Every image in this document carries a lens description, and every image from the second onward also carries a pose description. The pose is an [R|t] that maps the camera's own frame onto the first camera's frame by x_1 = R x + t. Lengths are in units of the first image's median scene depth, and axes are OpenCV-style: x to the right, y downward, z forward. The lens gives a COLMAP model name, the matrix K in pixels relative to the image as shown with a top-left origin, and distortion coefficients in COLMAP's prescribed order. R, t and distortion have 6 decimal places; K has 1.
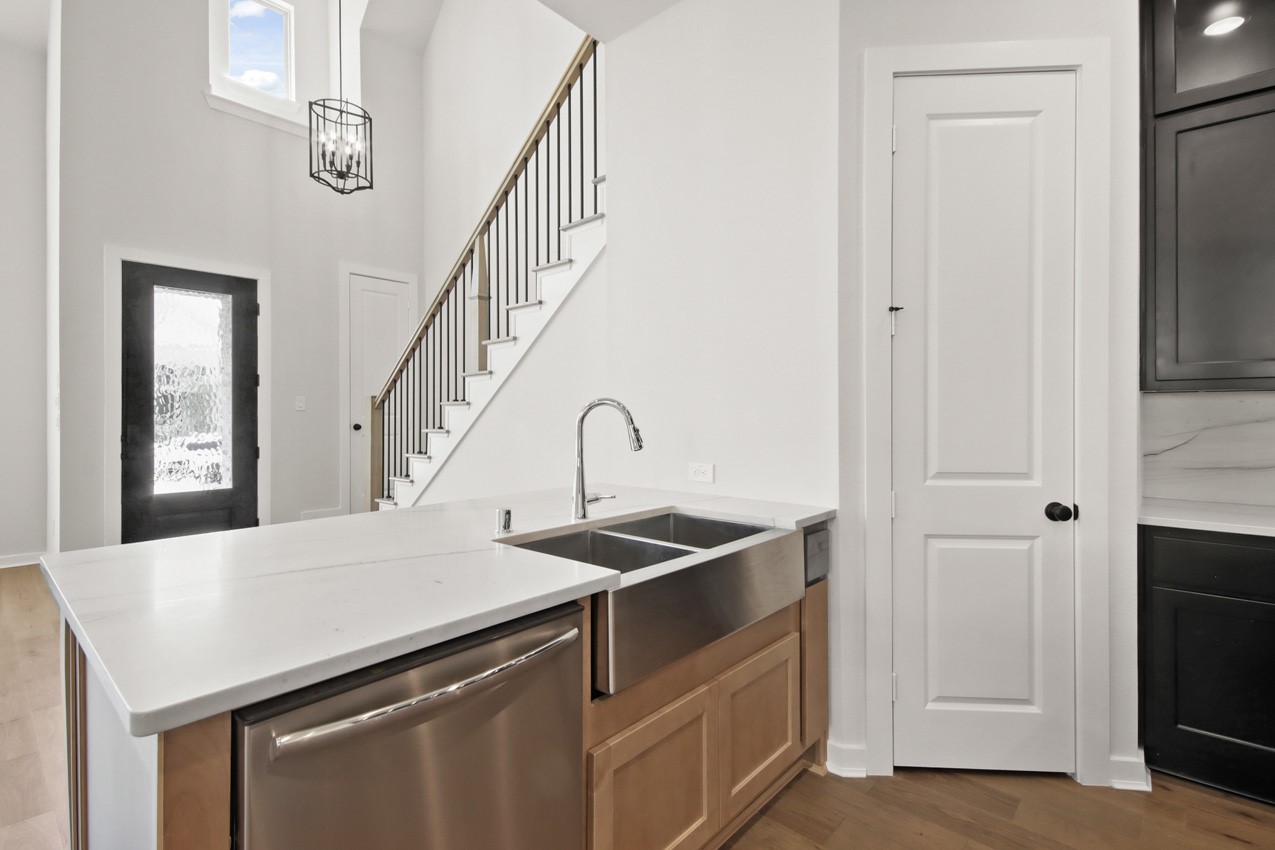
lens RADIAL K [[585.9, 0, 627.2], [0, 585.9, 416.4], [0, 0, 1]] dist [0.010118, -0.006247]
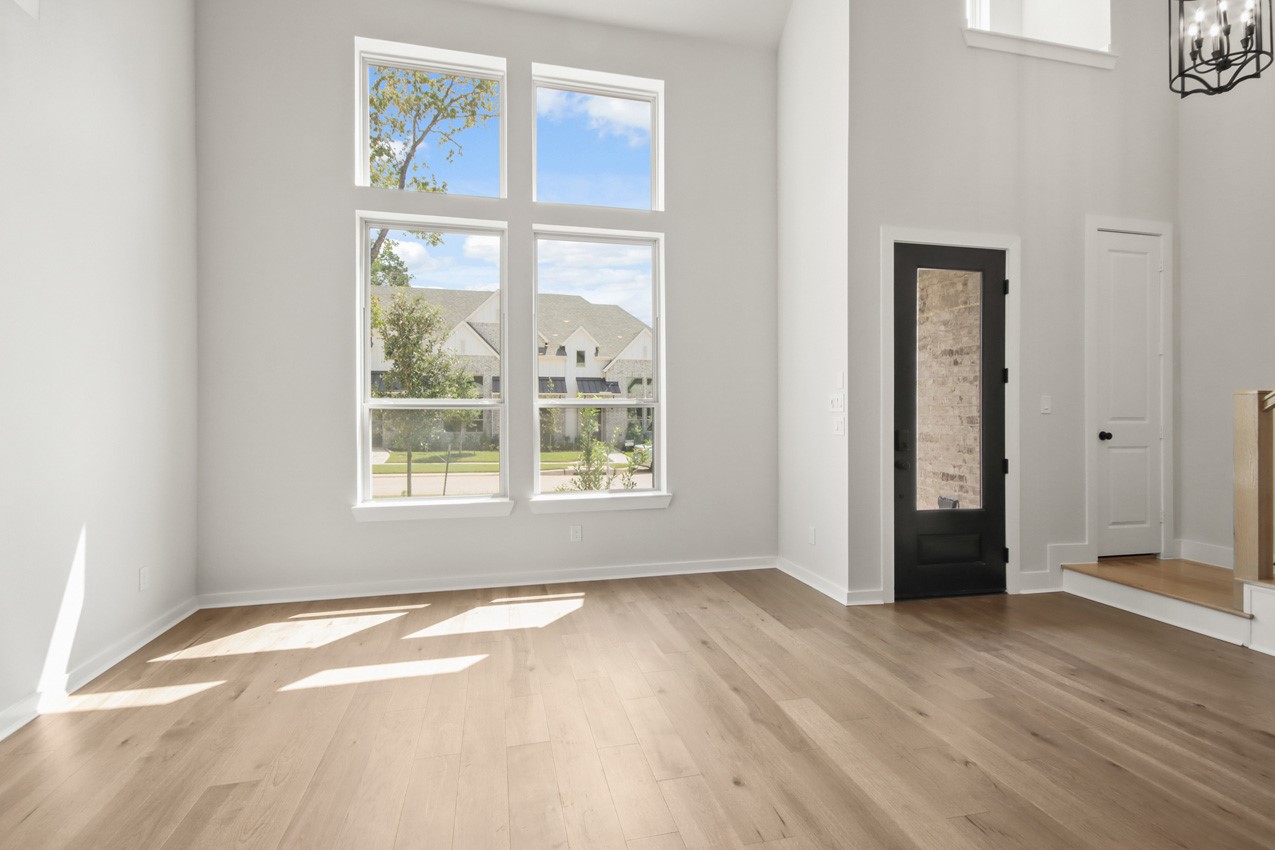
lens RADIAL K [[585.9, 0, 627.2], [0, 585.9, 416.4], [0, 0, 1]] dist [0.010118, -0.006247]
pose [[0.825933, 0.000708, -0.563768, -1.248183], [-0.000907, 1.000000, -0.000073, -0.011124], [0.563768, 0.000572, 0.825933, 0.100489]]
